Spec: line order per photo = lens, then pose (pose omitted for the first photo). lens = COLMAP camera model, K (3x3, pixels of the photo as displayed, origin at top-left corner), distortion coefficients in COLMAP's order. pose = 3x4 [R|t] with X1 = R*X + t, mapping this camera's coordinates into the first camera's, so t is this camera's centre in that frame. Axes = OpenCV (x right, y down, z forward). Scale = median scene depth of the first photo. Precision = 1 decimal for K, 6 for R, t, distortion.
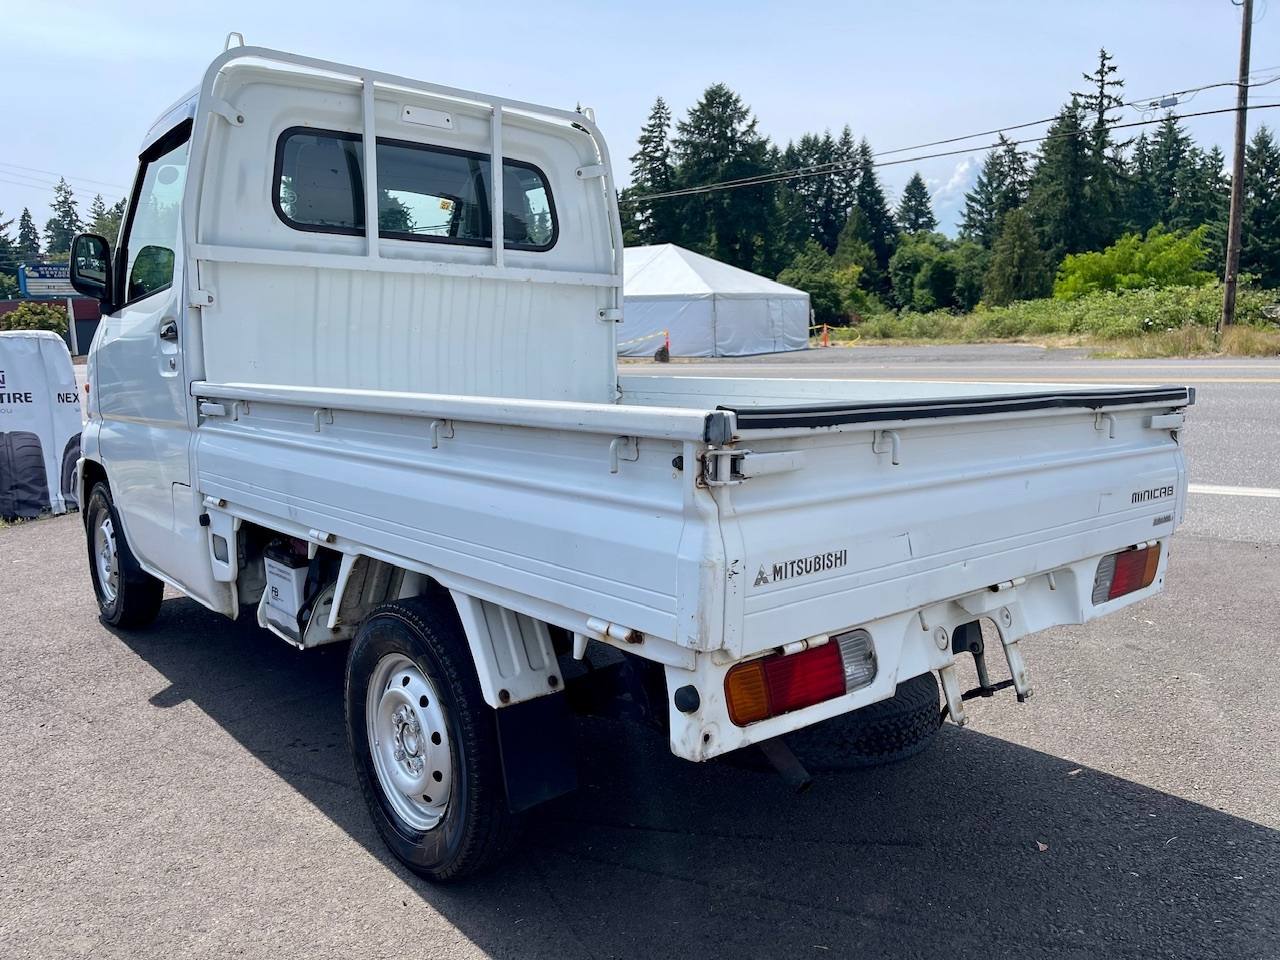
lens RADIAL K [[961.4, 0, 636.9], [0, 961.4, 471.1], [0, 0, 1]] dist [0.024179, -0.002710]
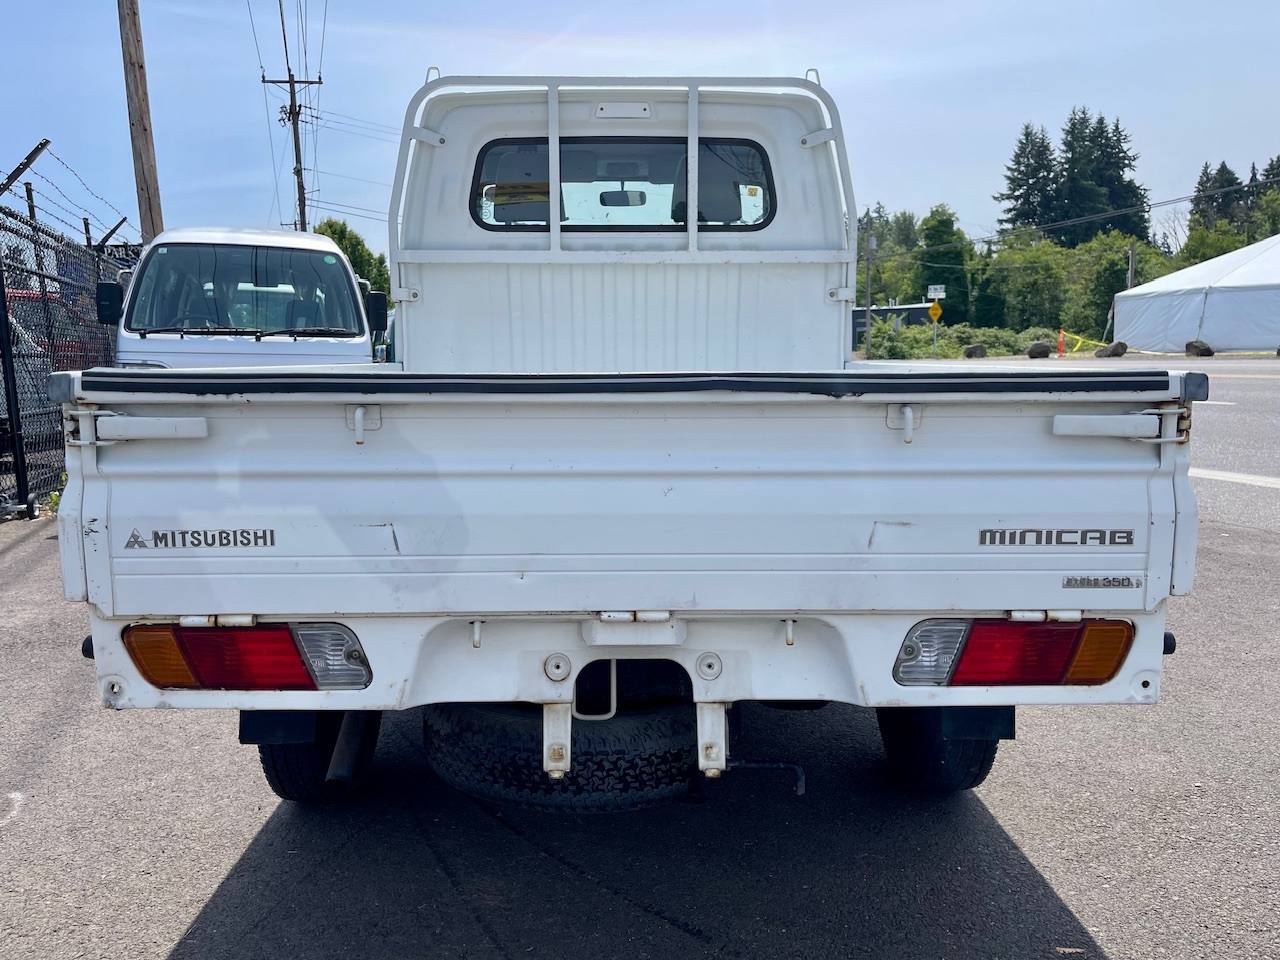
lens RADIAL K [[959.1, 0, 642.4], [0, 959.1, 472.0], [0, 0, 1]] dist [0.028907, -0.002103]
pose [[0.775603, 0.073788, -0.626894, 0.657427], [-0.072166, 0.996998, 0.028066, -0.015629], [0.627082, 0.023473, 0.778599, 0.306223]]
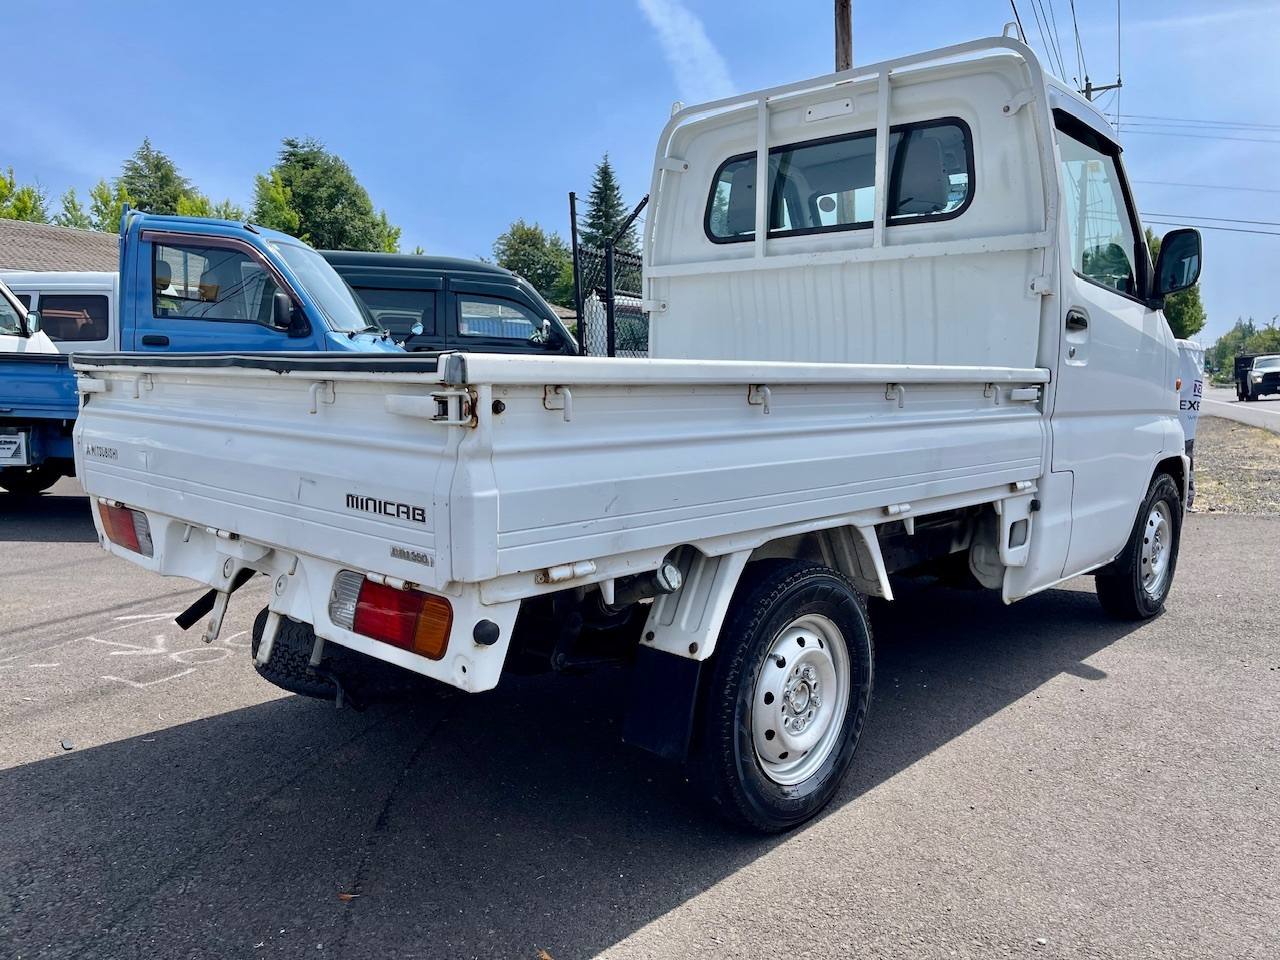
lens RADIAL K [[966.7, 0, 648.6], [0, 966.7, 482.0], [0, 0, 1]] dist [0.022337, -0.007819]
pose [[0.119727, 0.115223, -0.986098, 1.129836], [-0.128132, 0.986729, 0.099740, -0.079438], [0.984504, 0.114410, 0.132902, 1.001266]]
